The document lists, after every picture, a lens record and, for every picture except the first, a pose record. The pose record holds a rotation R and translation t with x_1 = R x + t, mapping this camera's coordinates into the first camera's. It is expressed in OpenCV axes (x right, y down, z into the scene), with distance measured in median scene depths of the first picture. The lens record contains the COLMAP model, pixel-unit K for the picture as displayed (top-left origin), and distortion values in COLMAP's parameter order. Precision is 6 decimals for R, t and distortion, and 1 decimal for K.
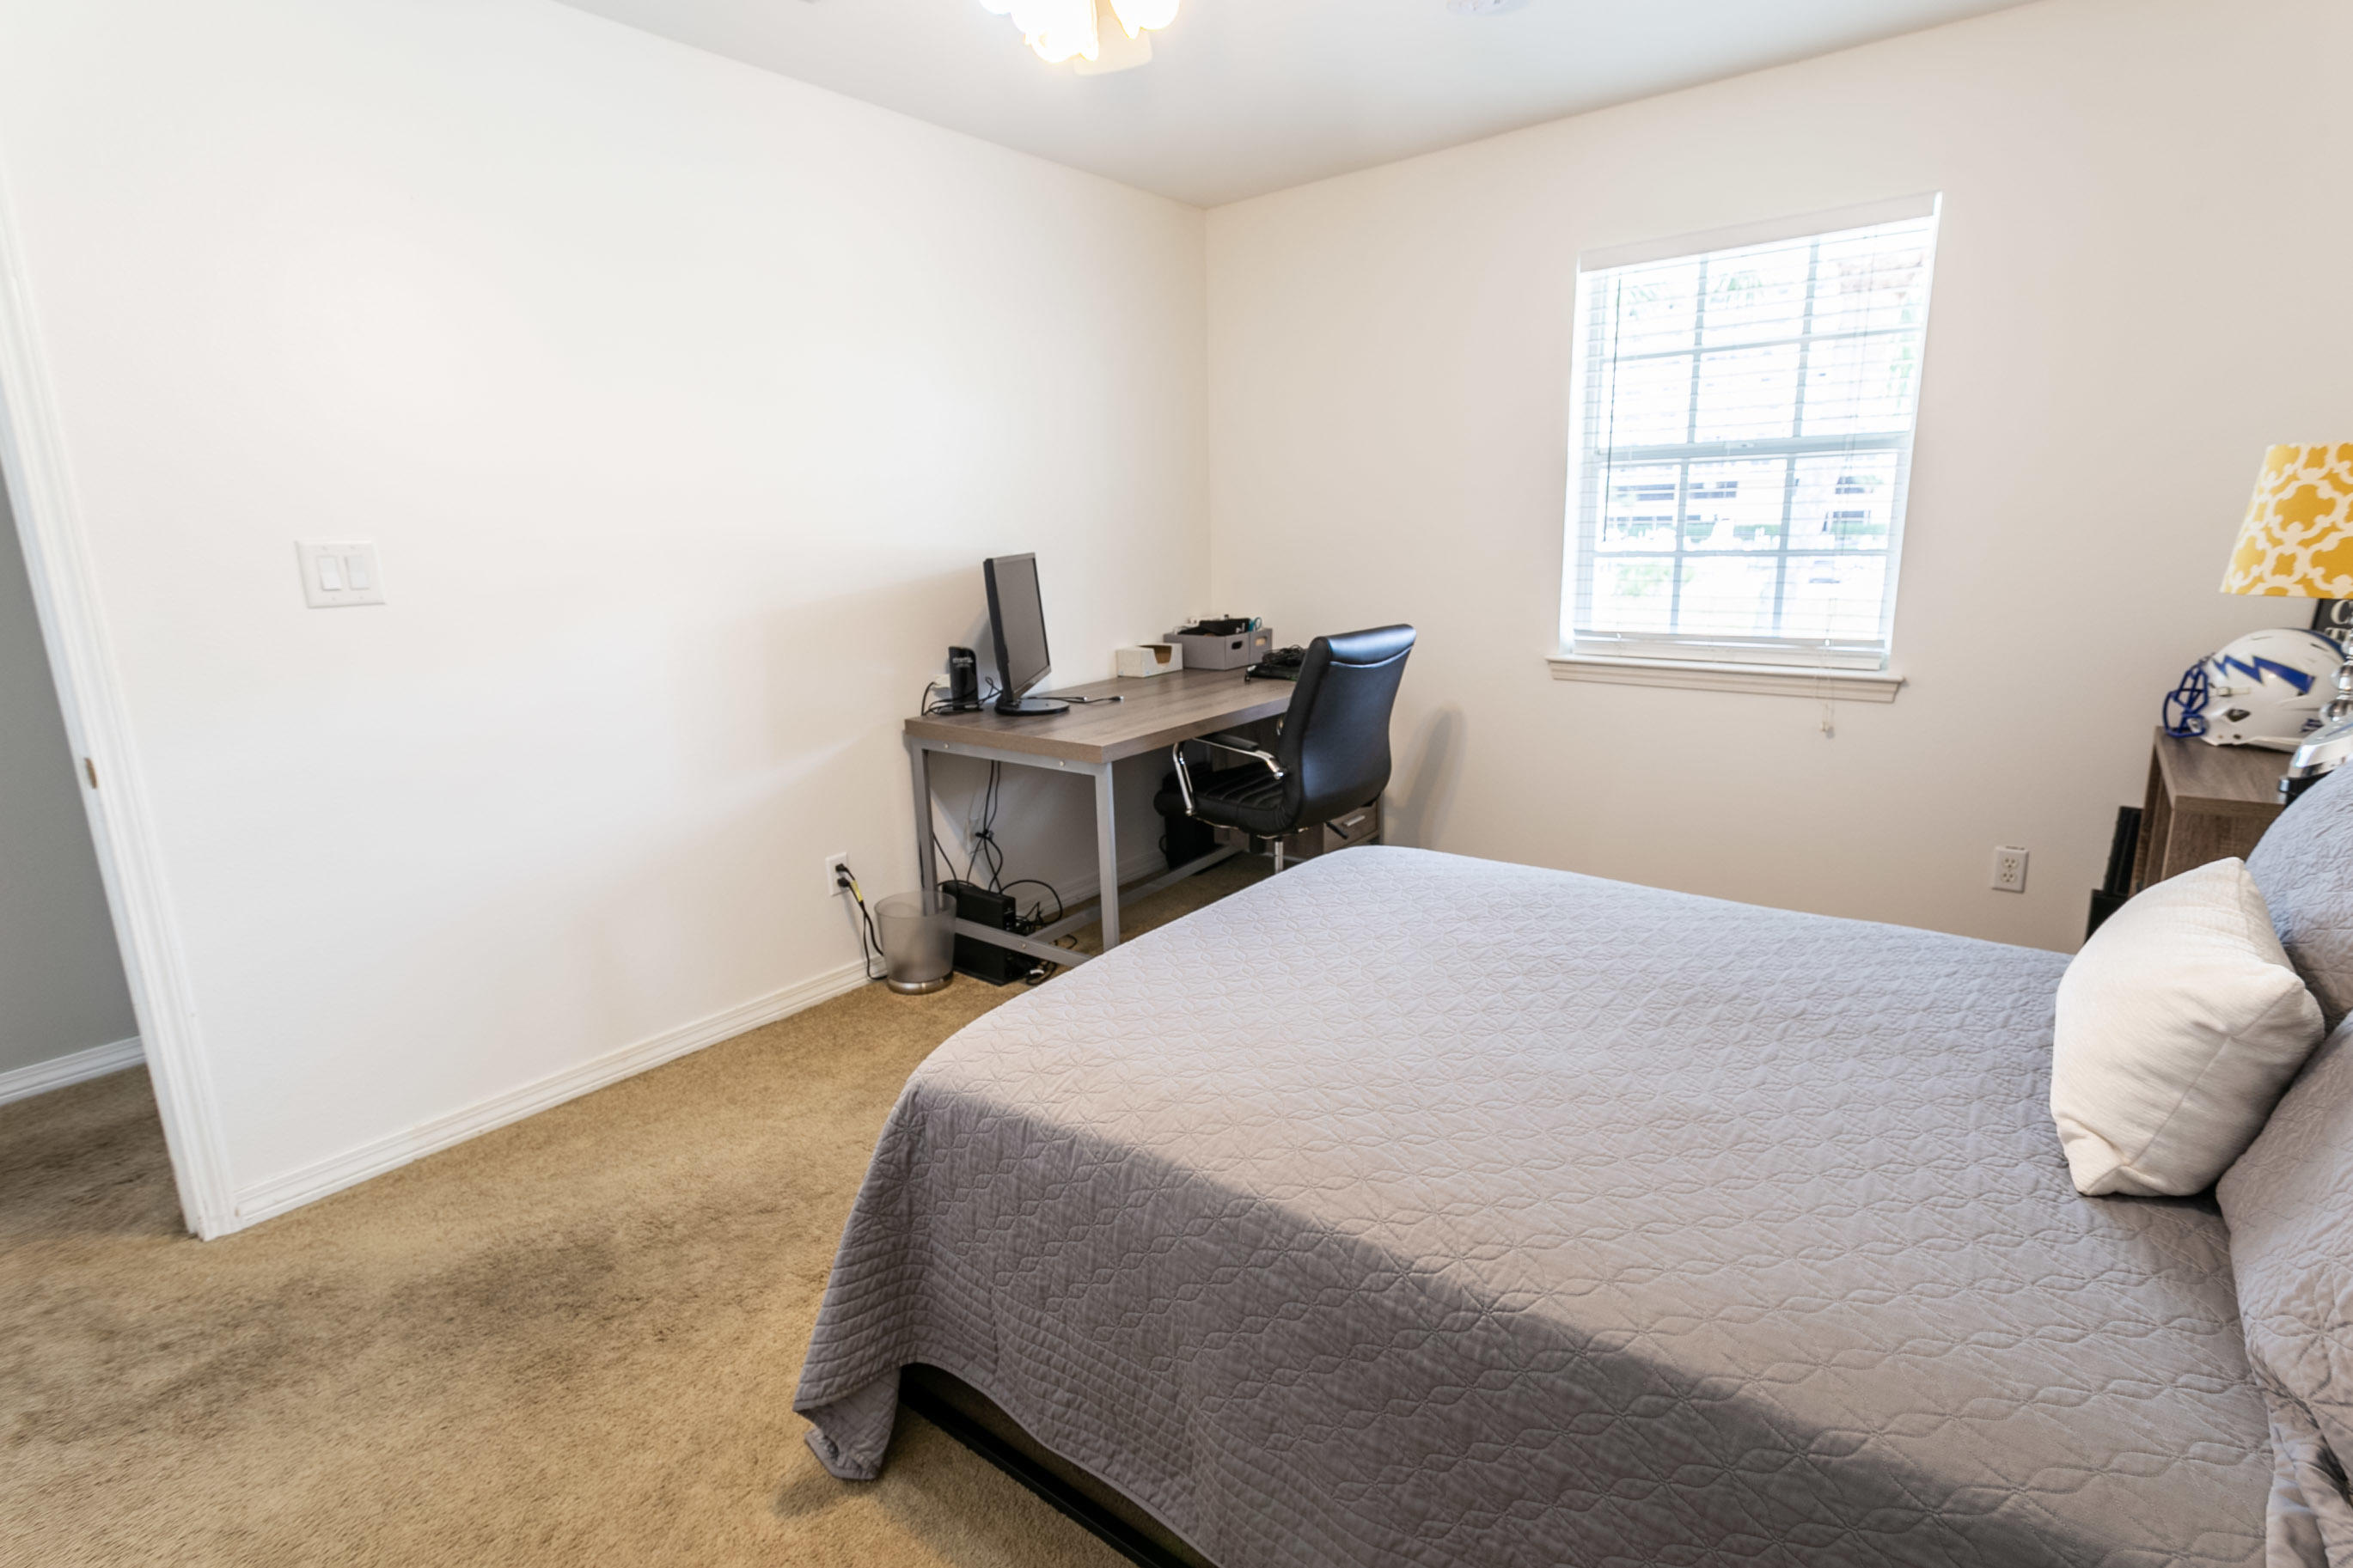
lens RADIAL K [[1112.7, 0, 1169.0], [0, 1112.7, 779.1], [0, 0, 1]] dist [0.001476, 0.001385]
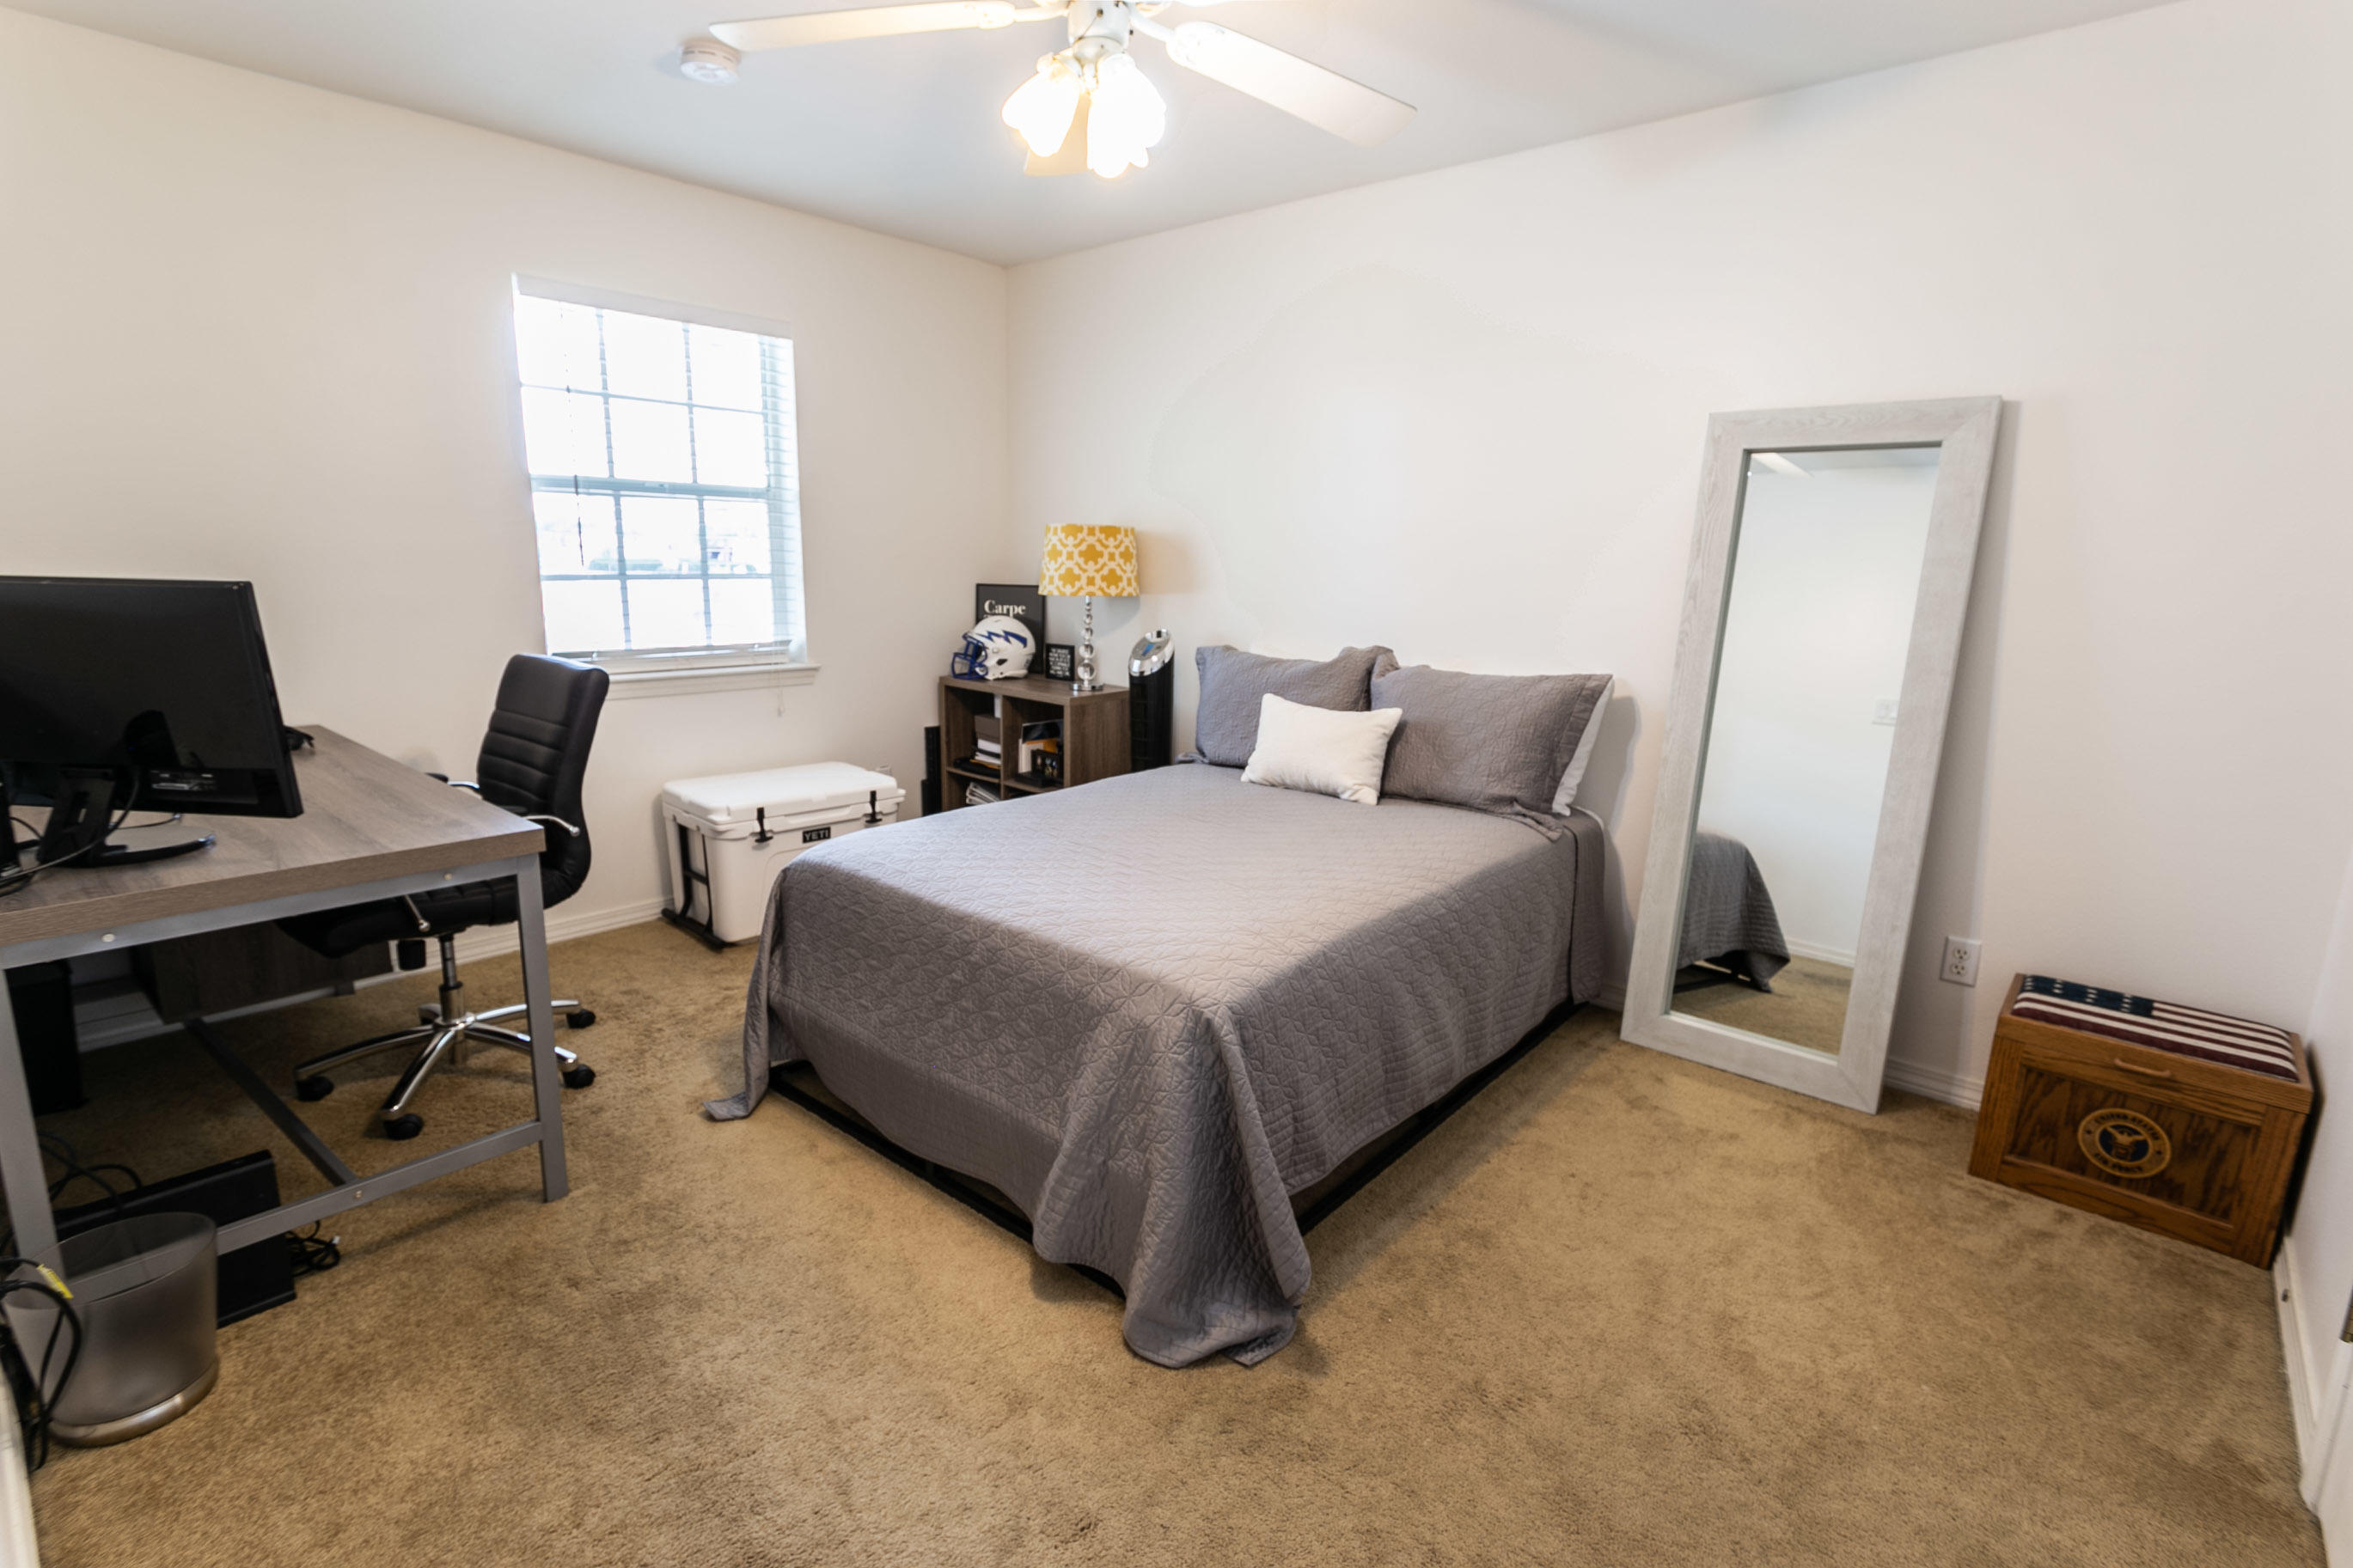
lens RADIAL K [[1112.7, 0, 1166.0], [0, 1112.7, 783.9], [0, 0, 1]] dist [0.001476, 0.001385]
pose [[0.048396, -0.180896, 0.982311, -0.841235], [0.201836, 0.964946, 0.167754, -0.107863], [-0.978223, 0.190147, 0.083210, 0.558596]]
